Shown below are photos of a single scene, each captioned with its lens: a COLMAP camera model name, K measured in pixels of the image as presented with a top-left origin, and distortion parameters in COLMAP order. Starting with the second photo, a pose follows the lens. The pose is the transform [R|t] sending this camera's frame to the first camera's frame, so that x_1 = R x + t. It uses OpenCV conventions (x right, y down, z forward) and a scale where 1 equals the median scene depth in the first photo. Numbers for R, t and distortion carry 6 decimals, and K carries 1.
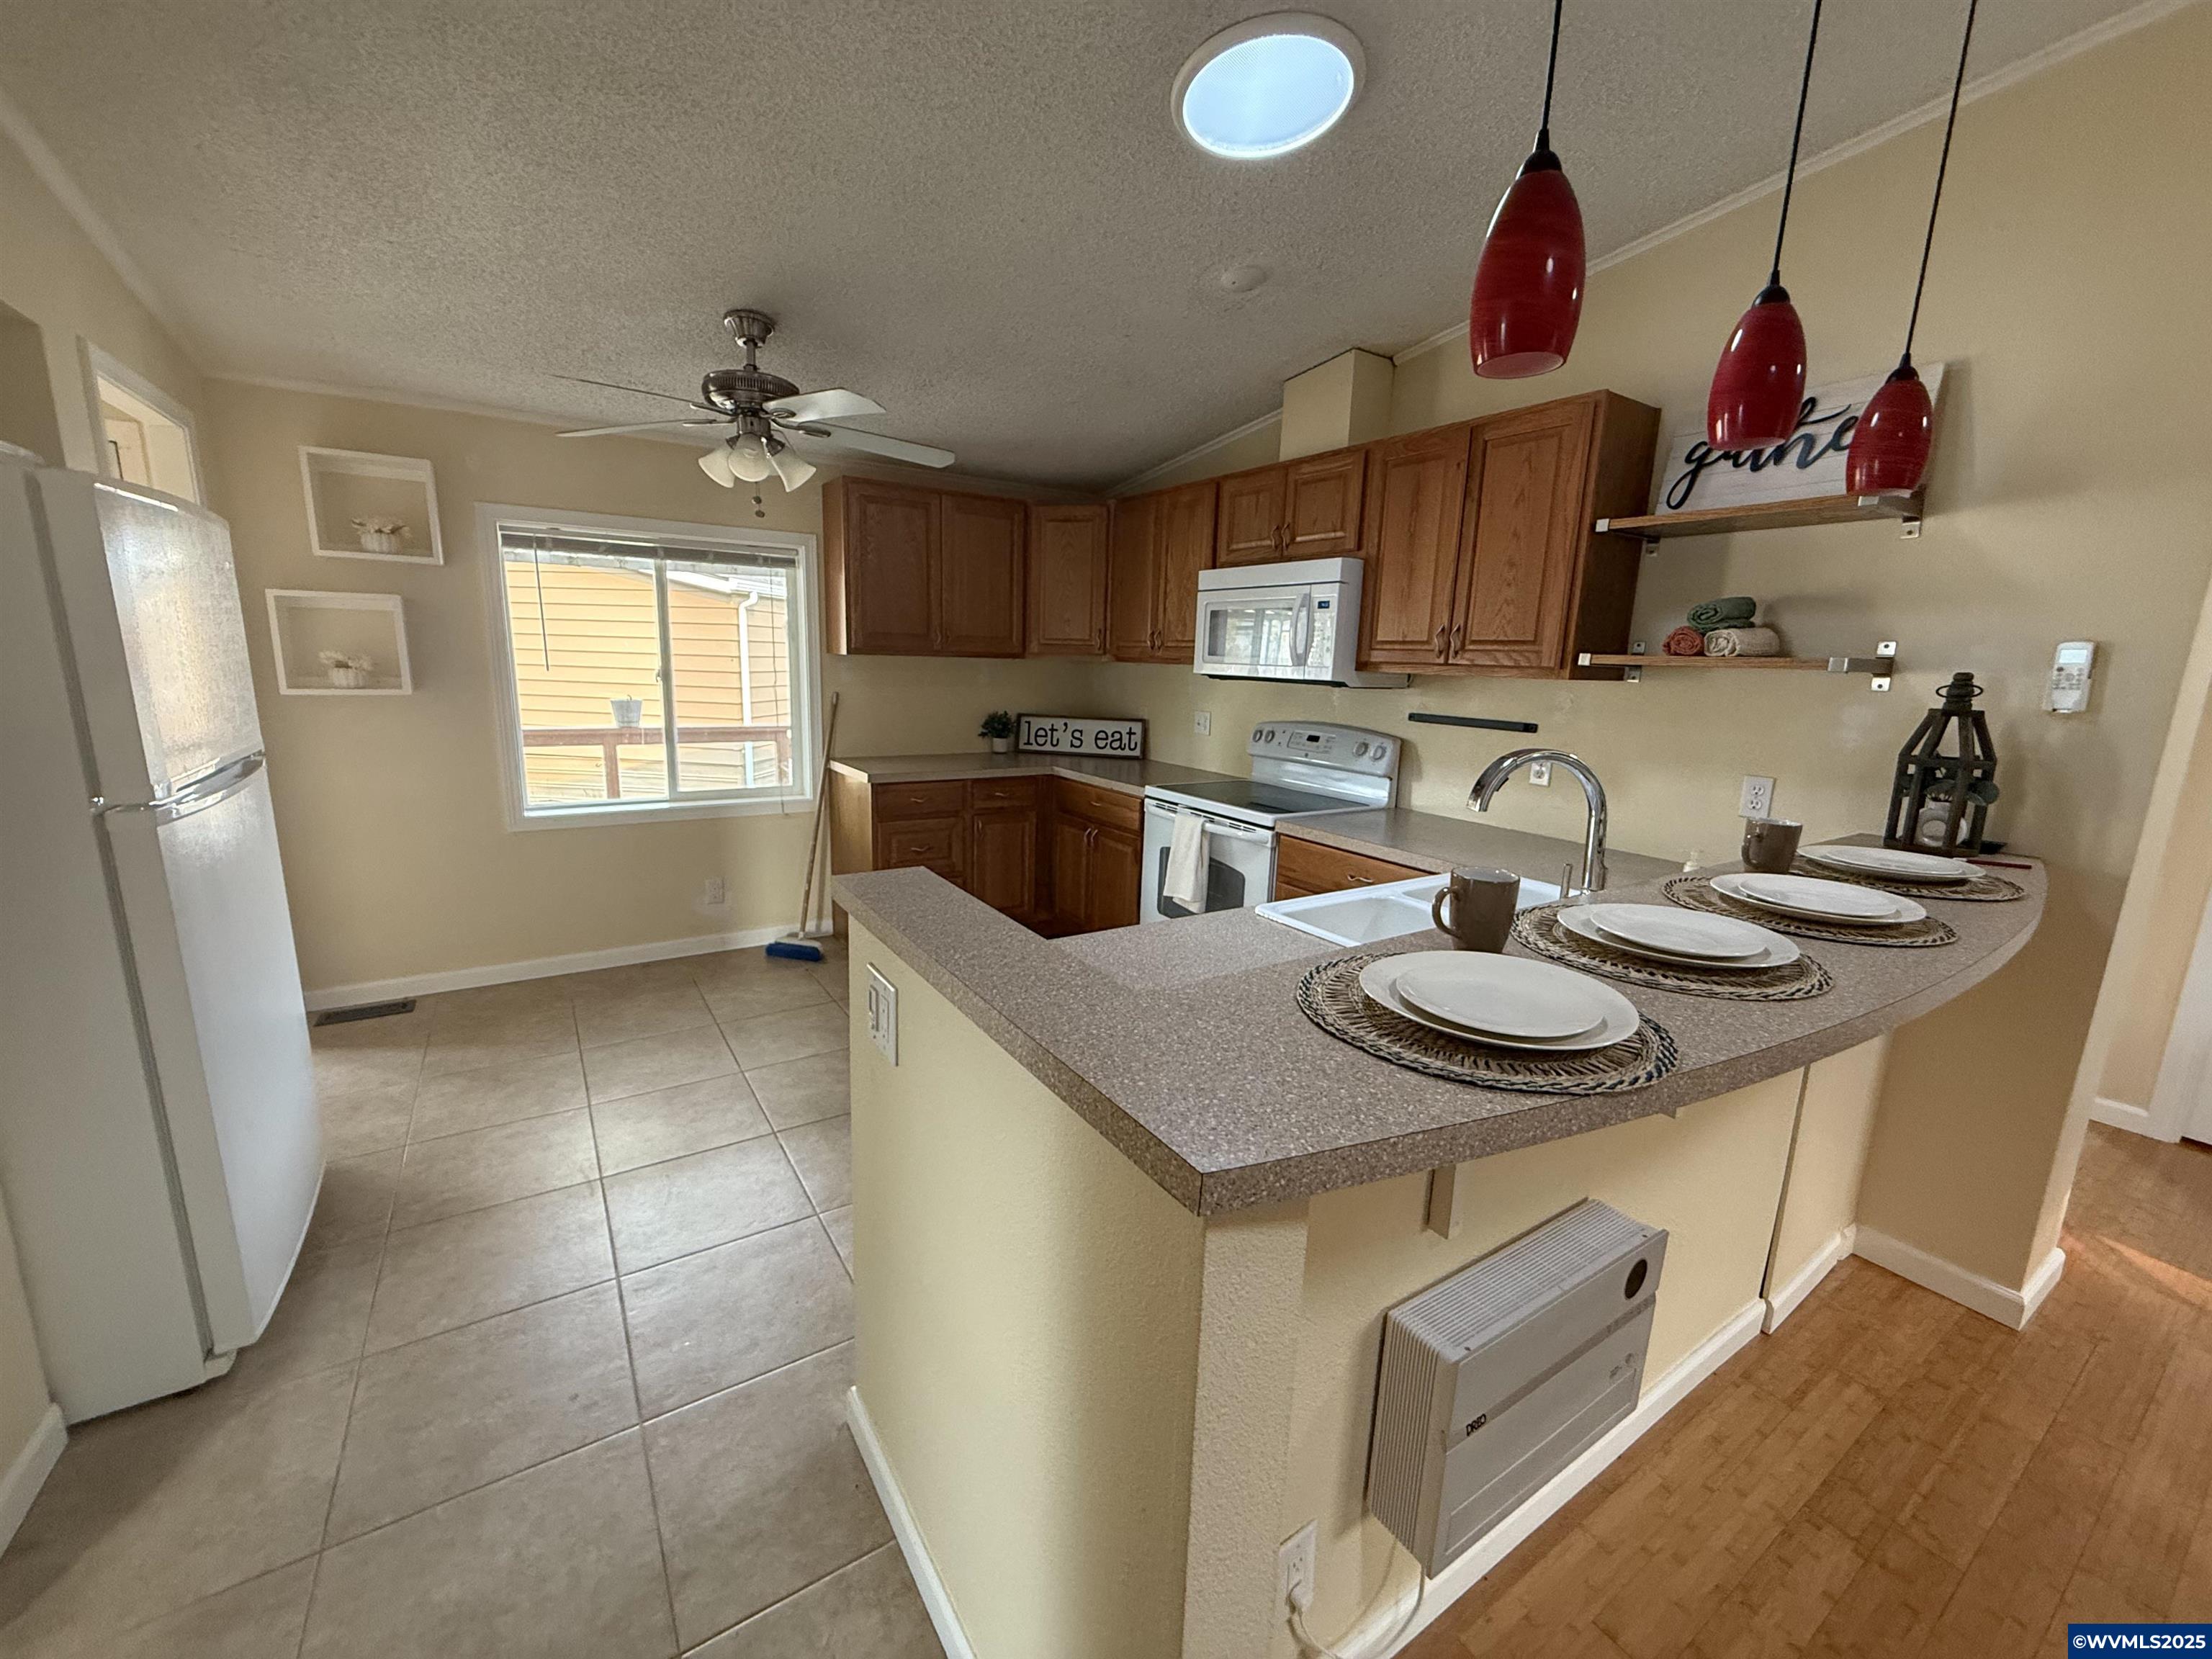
lens RADIAL K [[880.5, 0, 1100.1], [0, 880.5, 829.5], [0, 0, 1]] dist [-0.002771, 0.000678]
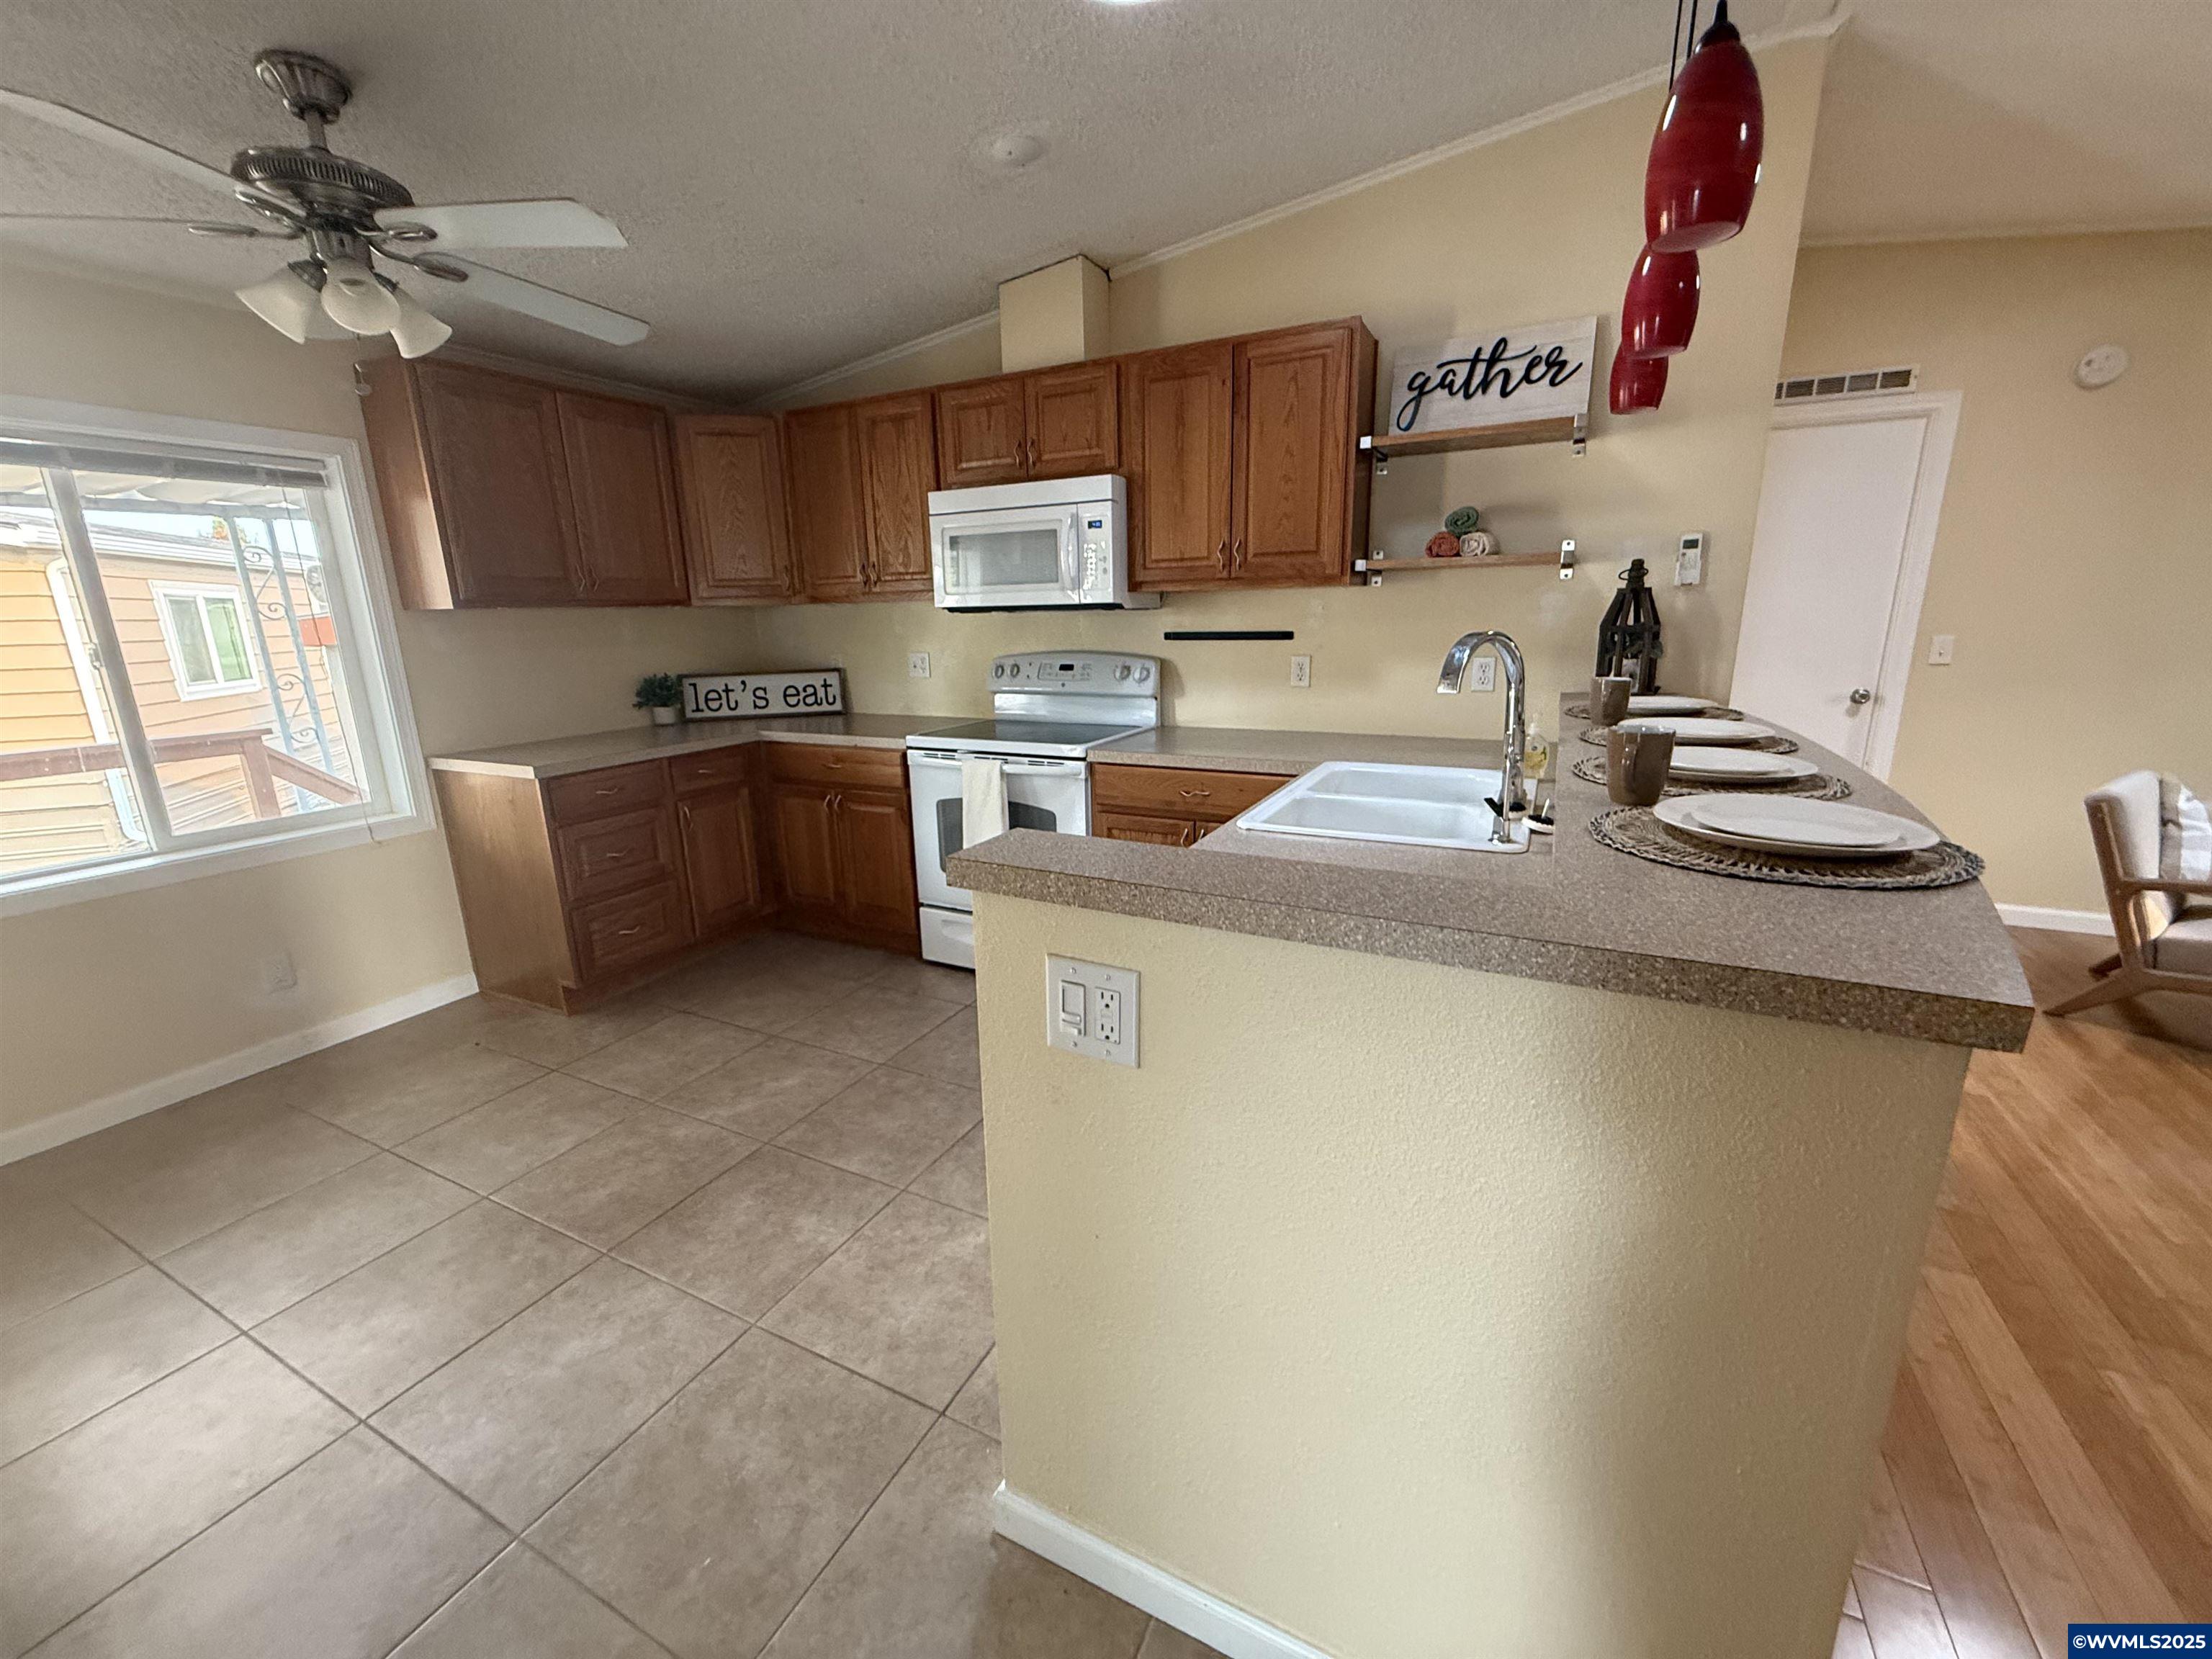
lens RADIAL K [[880.5, 0, 1101.4], [0, 880.5, 827.4], [0, 0, 1]] dist [-0.002771, 0.000678]
pose [[0.865543, -0.169601, 0.471245, -0.253896], [0.145842, 0.985492, 0.086806, -0.007992], [-0.479131, -0.006407, 0.877720, 0.137576]]
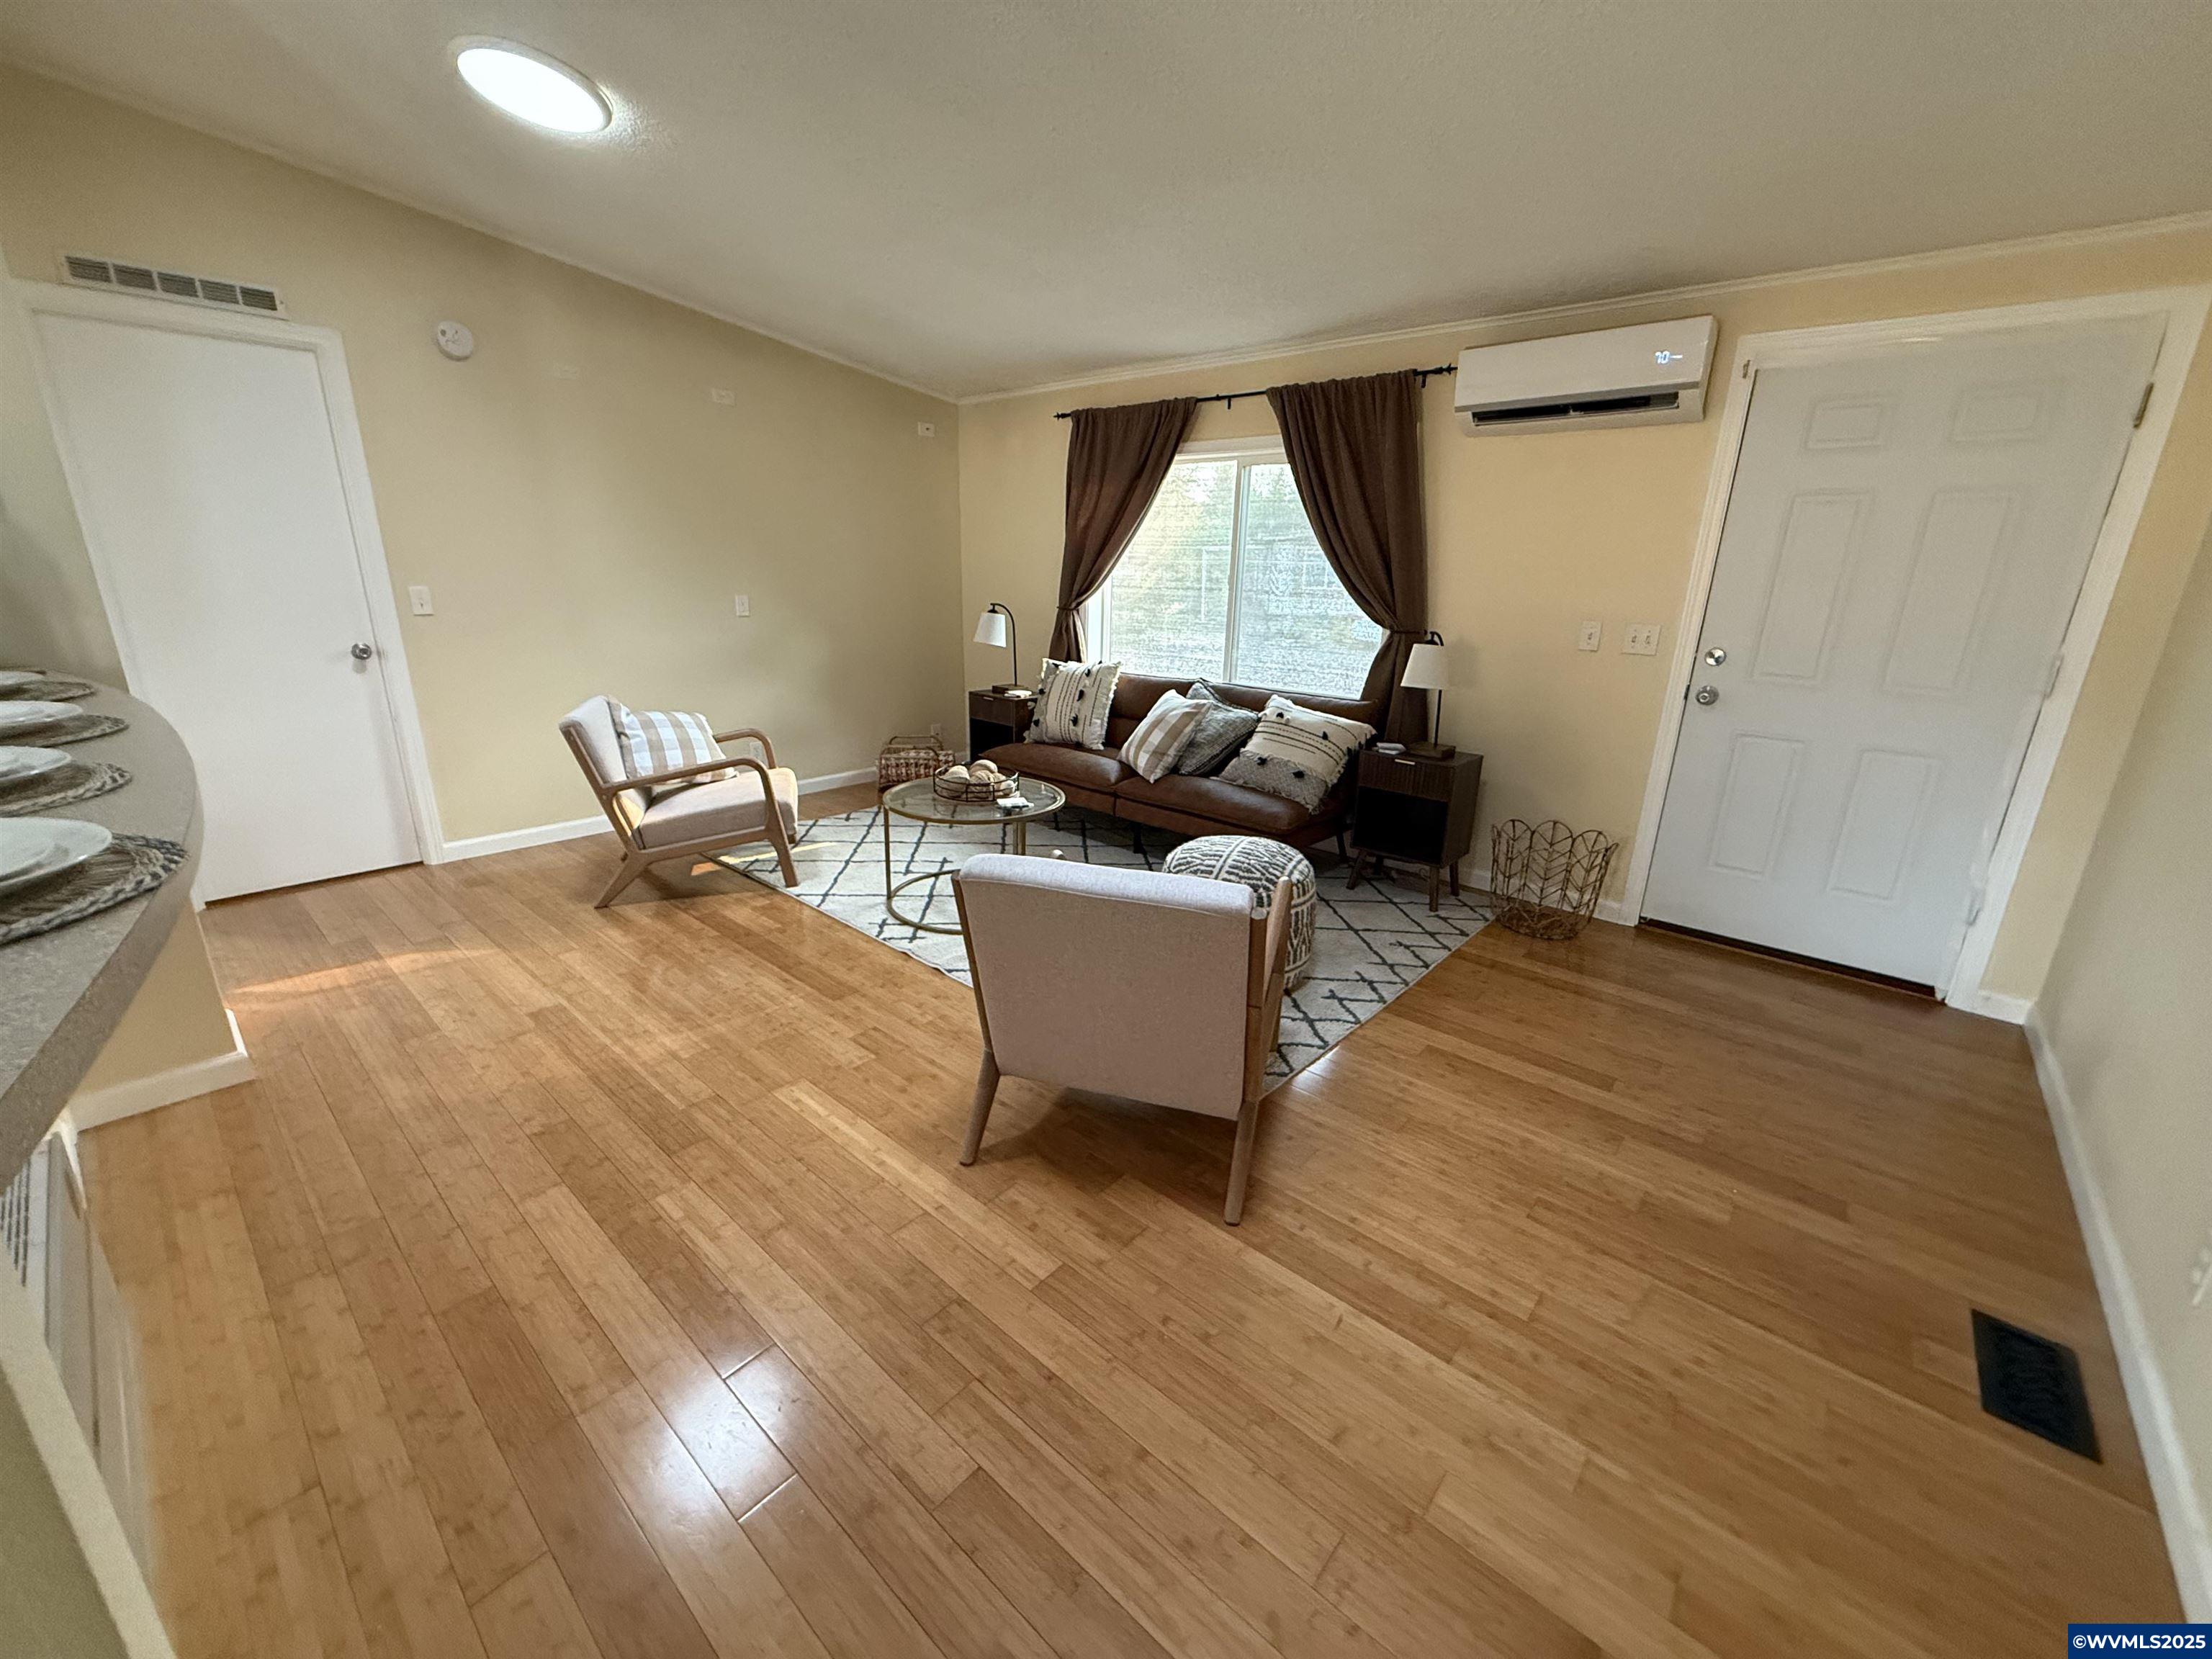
lens RADIAL K [[880.5, 0, 1097.6], [0, 880.5, 827.3], [0, 0, 1]] dist [-0.002771, 0.000678]
pose [[-0.269336, -0.311706, 0.911207, -0.122211], [0.160929, 0.918300, 0.361700, 0.022486], [-0.949505, 0.244058, -0.197169, 0.069378]]
